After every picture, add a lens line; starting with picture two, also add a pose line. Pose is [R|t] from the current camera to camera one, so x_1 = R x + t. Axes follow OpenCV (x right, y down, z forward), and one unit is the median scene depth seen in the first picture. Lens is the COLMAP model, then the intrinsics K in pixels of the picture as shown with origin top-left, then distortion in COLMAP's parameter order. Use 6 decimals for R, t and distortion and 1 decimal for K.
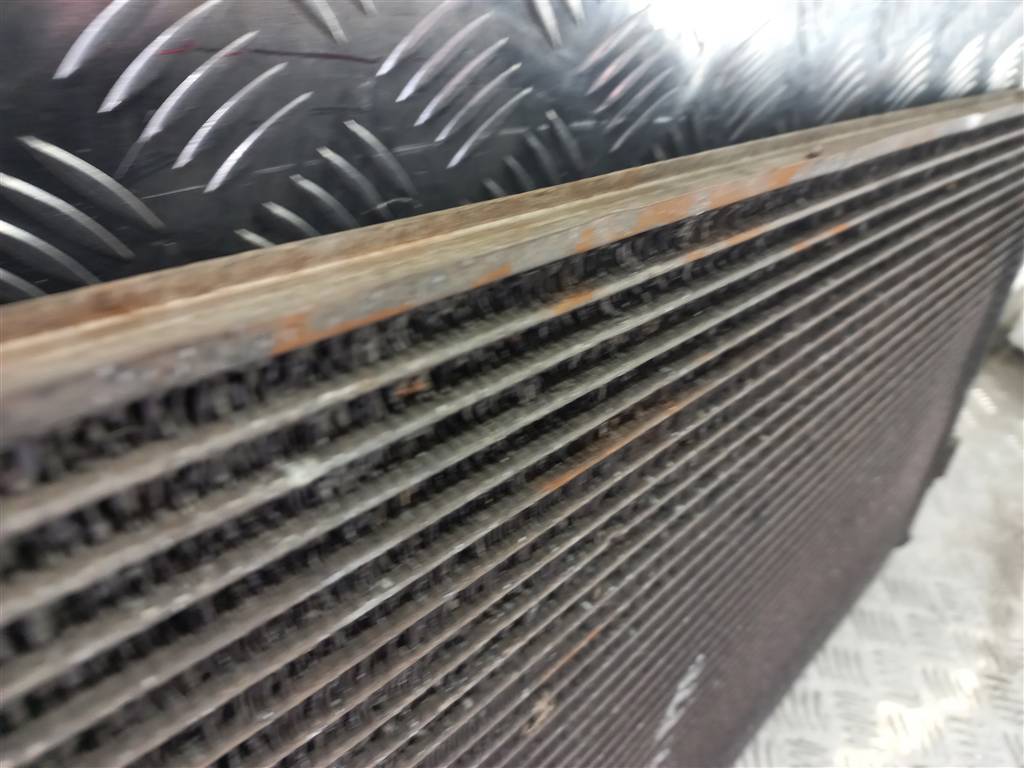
lens RADIAL K [[741.8, 0, 509.5], [0, 741.8, 383.8], [0, 0, 1]] dist [0.031640, -0.000423]
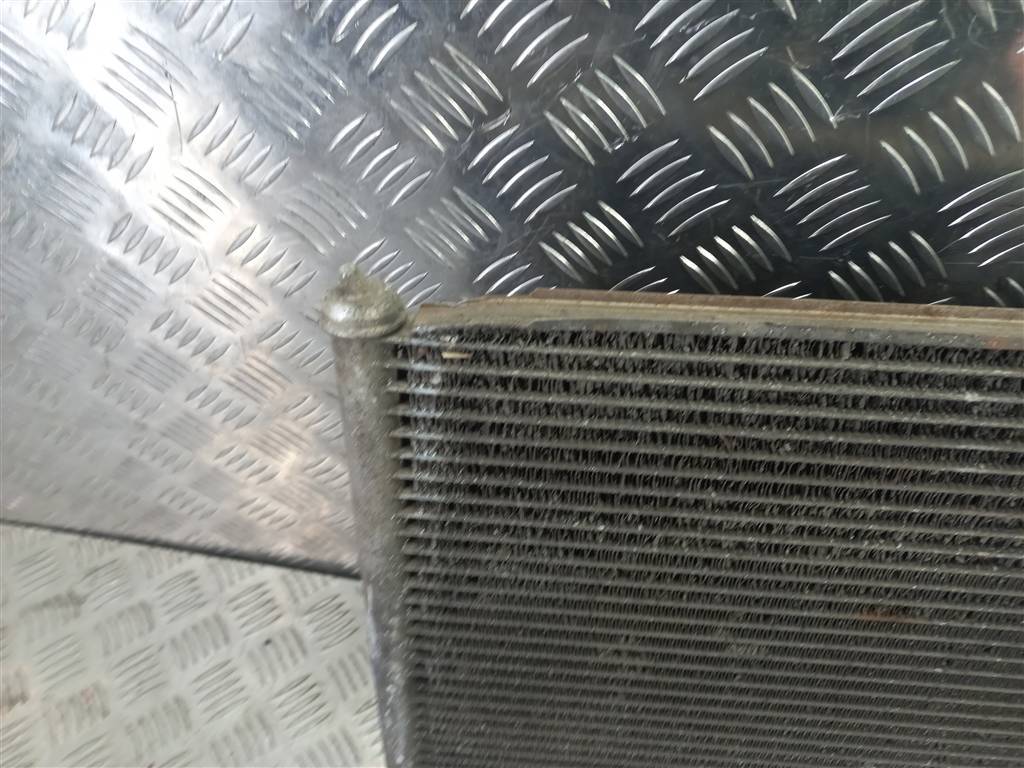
lens RADIAL K [[741.8, 0, 509.8], [0, 741.8, 378.3], [0, 0, 1]] dist [0.031640, -0.000423]
pose [[0.619856, 0.383417, -0.684668, 0.480972], [-0.360432, 0.914133, 0.185606, 0.159585], [0.697042, 0.131727, 0.704827, -1.930296]]
